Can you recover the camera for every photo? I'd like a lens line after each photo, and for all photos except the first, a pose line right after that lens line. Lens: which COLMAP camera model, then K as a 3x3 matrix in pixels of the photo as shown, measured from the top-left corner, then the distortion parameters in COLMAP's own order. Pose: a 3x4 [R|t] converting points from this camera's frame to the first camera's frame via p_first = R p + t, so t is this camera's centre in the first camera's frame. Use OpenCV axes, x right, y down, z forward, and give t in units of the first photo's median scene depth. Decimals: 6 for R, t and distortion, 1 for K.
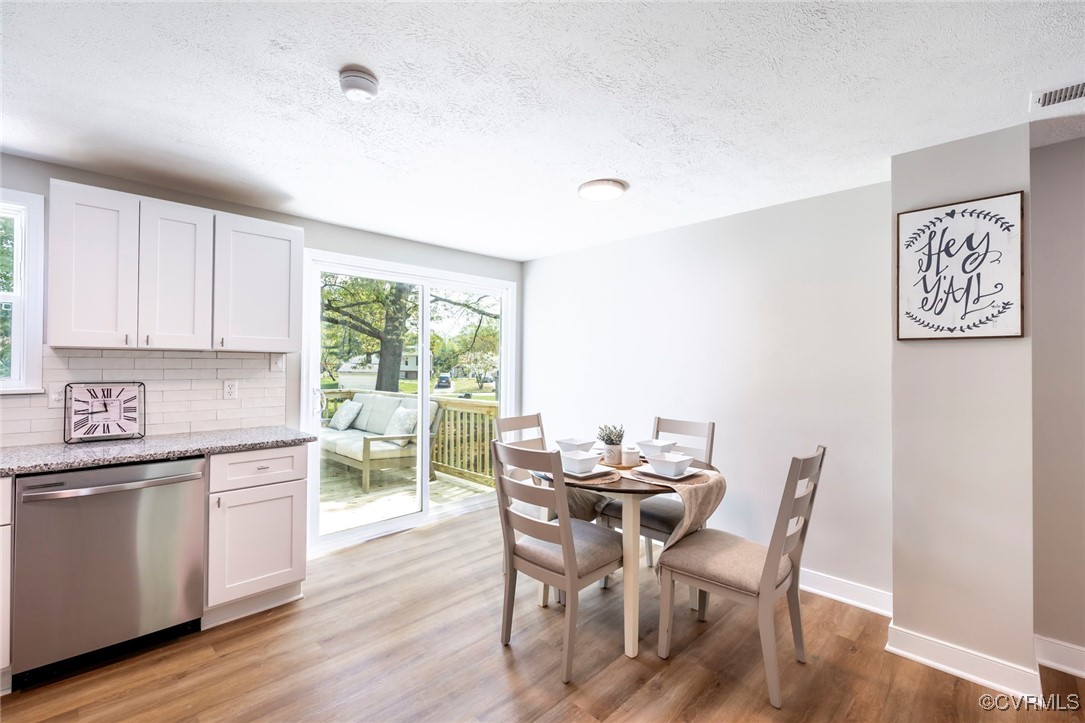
lens RADIAL K [[470.6, 0, 542.7], [0, 470.6, 357.5], [0, 0, 1]] dist [-0.001420, -0.000009]
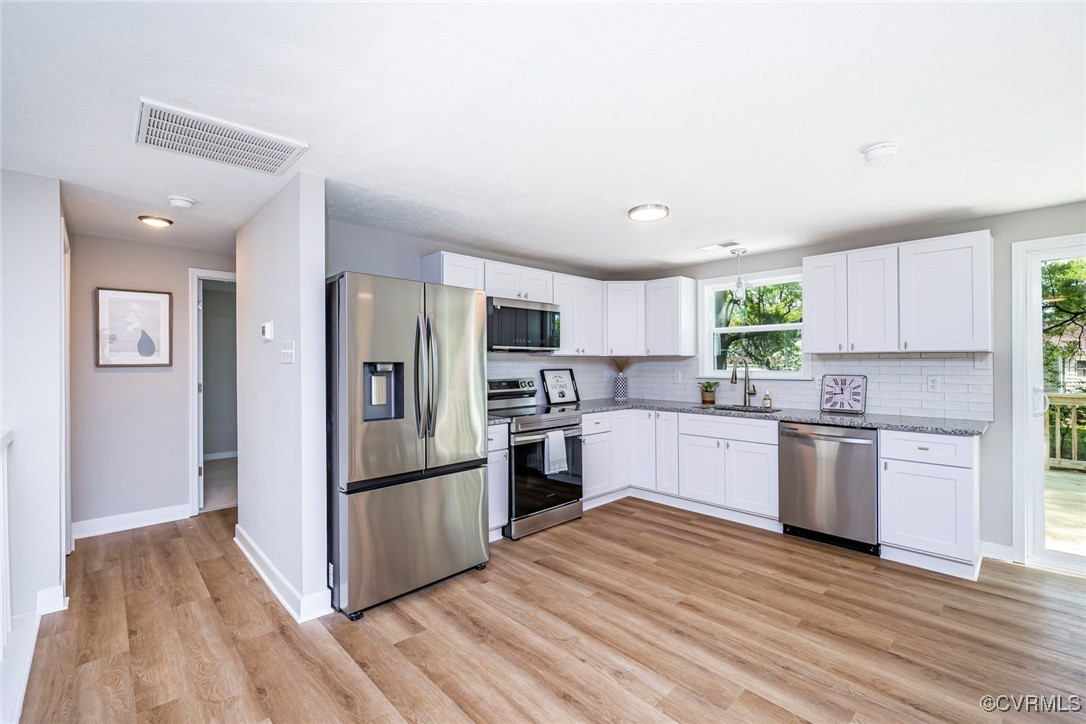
lens RADIAL K [[471.0, 0, 543.2], [0, 471.0, 358.0], [0, 0, 1]] dist [-0.001420, -0.000009]
pose [[-0.022519, -0.016614, -0.999608, 0.651675], [0.014209, 0.999756, -0.016937, 0.009978], [0.999645, -0.014585, -0.022278, 0.056188]]
